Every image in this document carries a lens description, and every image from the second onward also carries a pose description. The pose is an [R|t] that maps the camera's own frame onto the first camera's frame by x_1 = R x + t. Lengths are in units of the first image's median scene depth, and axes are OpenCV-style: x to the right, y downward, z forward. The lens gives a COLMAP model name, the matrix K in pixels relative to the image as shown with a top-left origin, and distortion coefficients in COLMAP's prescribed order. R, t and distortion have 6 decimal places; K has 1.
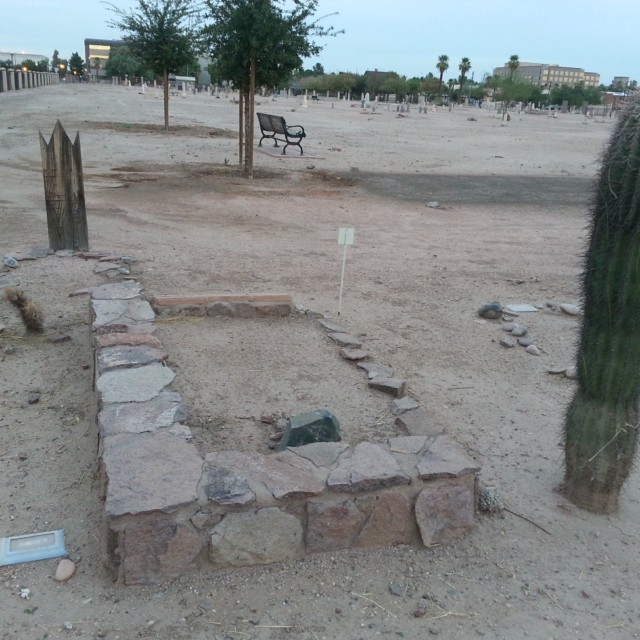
lens RADIAL K [[691.0, 0, 320.0], [0, 691.0, 320.0], [0, 0, 1]] dist [0.076458, -0.026554]
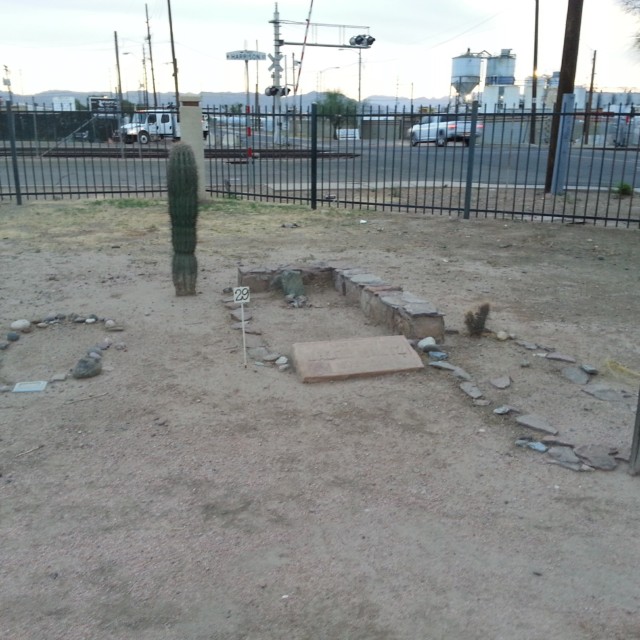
lens RADIAL K [[691.0, 0, 320.0], [0, 691.0, 320.0], [0, 0, 1]] dist [0.076458, -0.026554]
pose [[-0.997825, -0.062746, 0.020194, -0.121924], [-0.040365, 0.823861, 0.565353, -0.793680], [-0.052110, 0.563309, -0.824602, 2.166224]]
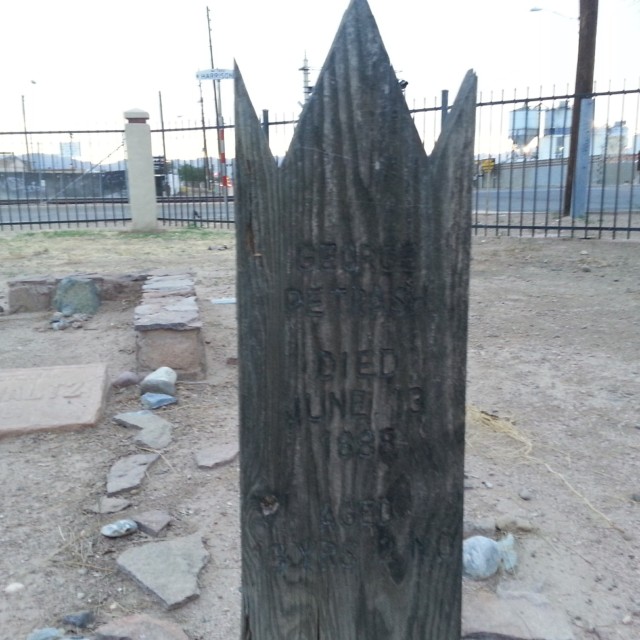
lens RADIAL K [[691.0, 0, 320.0], [0, 691.0, 320.0], [0, 0, 1]] dist [0.076458, -0.026554]
pose [[-0.992162, -0.049215, 0.114856, -0.553639], [0.014709, 0.866781, 0.498472, -0.425310], [-0.124087, 0.496255, -0.859263, 1.655963]]
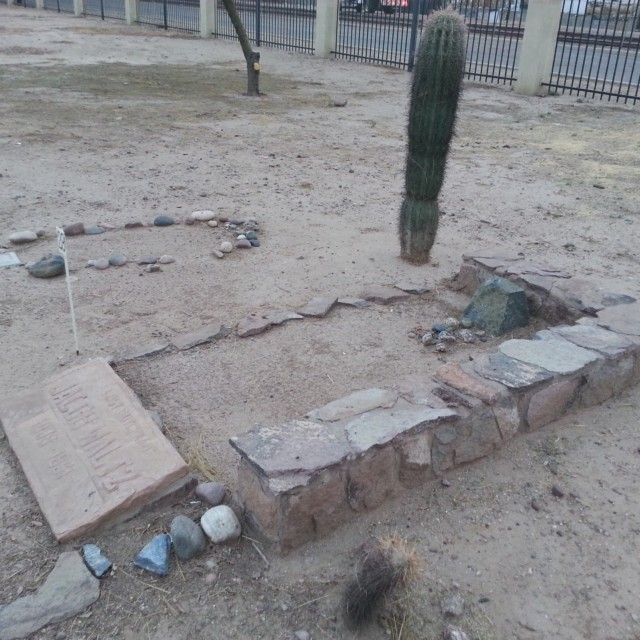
lens RADIAL K [[691.0, 0, 320.0], [0, 691.0, 320.0], [0, 0, 1]] dist [0.076458, -0.026554]
pose [[-0.305470, -0.461476, 0.832903, -0.708386], [0.236044, 0.810712, 0.535751, -0.408531], [-0.922481, 0.360258, -0.138720, 1.028070]]
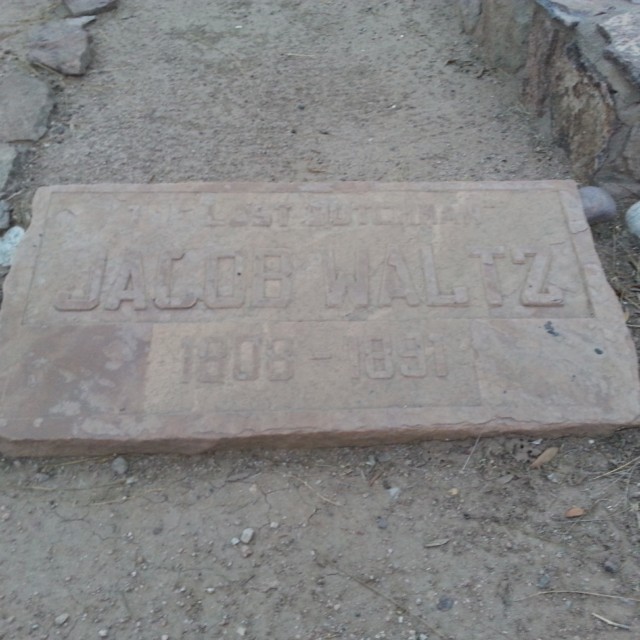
lens RADIAL K [[691.0, 0, 320.0], [0, 691.0, 320.0], [0, 0, 1]] dist [0.076458, -0.026554]
pose [[-0.966611, -0.217564, 0.135386, -0.206811], [0.013504, 0.484354, 0.874768, -0.257550], [-0.255892, 0.847388, -0.465244, 1.298713]]
